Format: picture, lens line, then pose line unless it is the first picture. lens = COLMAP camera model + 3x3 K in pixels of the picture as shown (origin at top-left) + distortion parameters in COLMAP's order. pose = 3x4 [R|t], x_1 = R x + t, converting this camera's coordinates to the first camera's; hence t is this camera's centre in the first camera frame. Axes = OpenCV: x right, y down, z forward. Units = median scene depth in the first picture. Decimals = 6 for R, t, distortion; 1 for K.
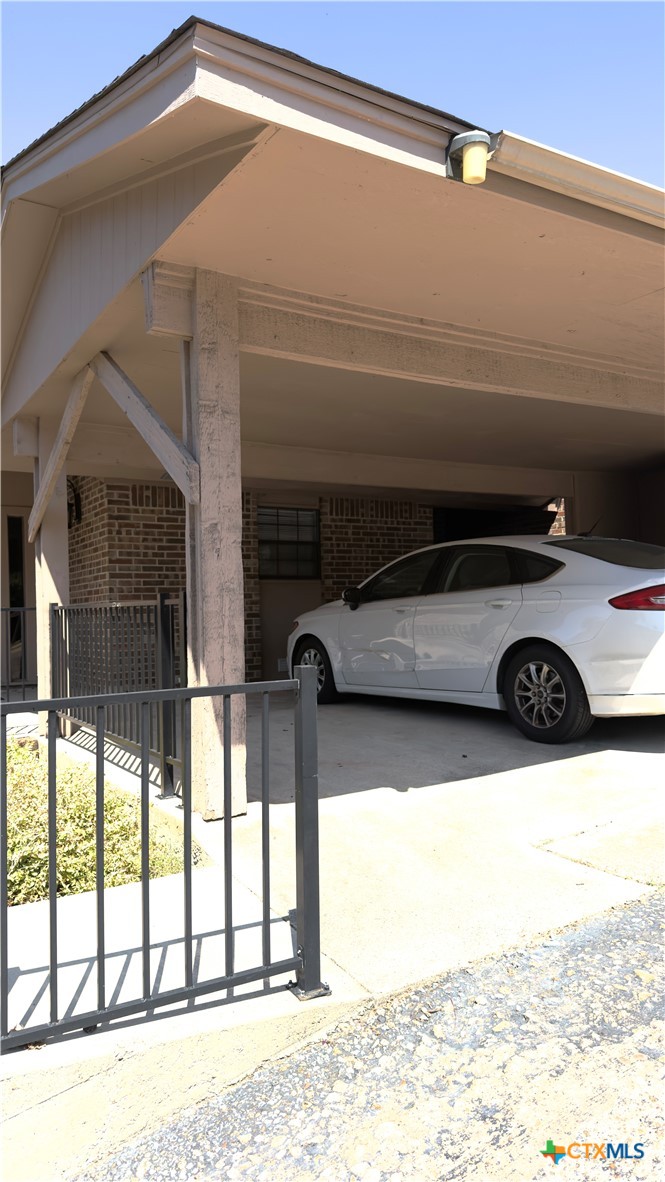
lens RADIAL K [[850.2, 0, 331.9], [0, 850.2, 592.6], [0, 0, 1]] dist [0.028007, -0.014598]
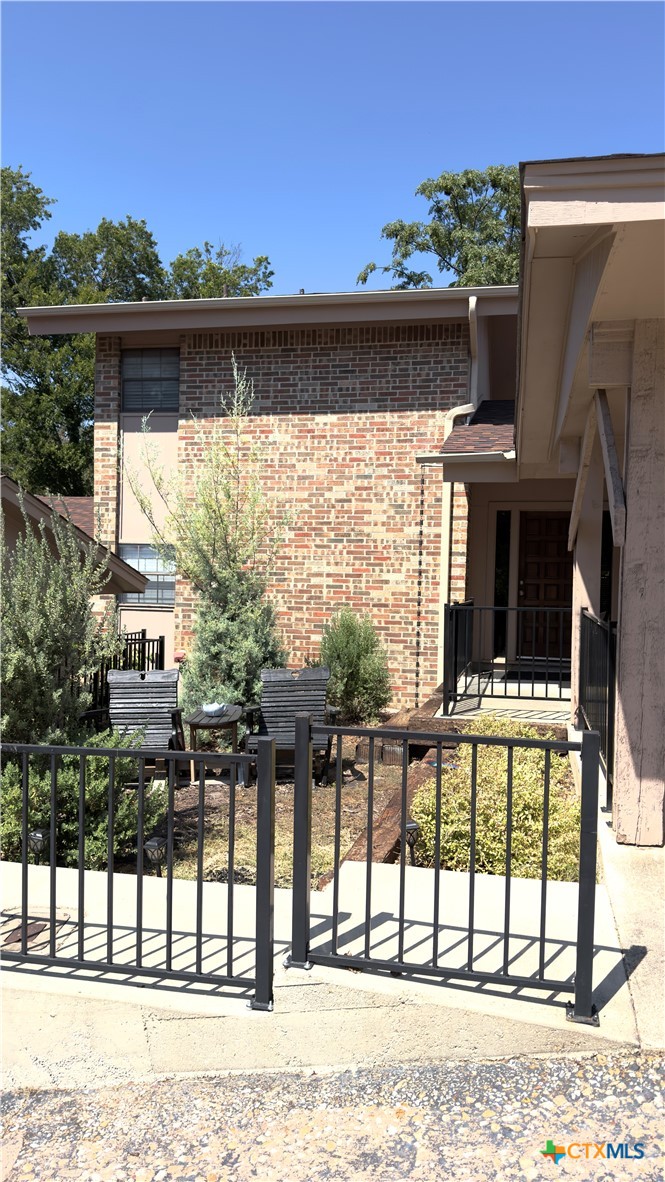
lens RADIAL K [[850.2, 0, 334.1], [0, 850.2, 591.4], [0, 0, 1]] dist [0.028007, -0.014598]
pose [[0.723442, 0.047884, -0.688723, 0.514458], [-0.018980, 0.998594, 0.049491, -0.151732], [0.690125, -0.022731, 0.723333, -0.034109]]
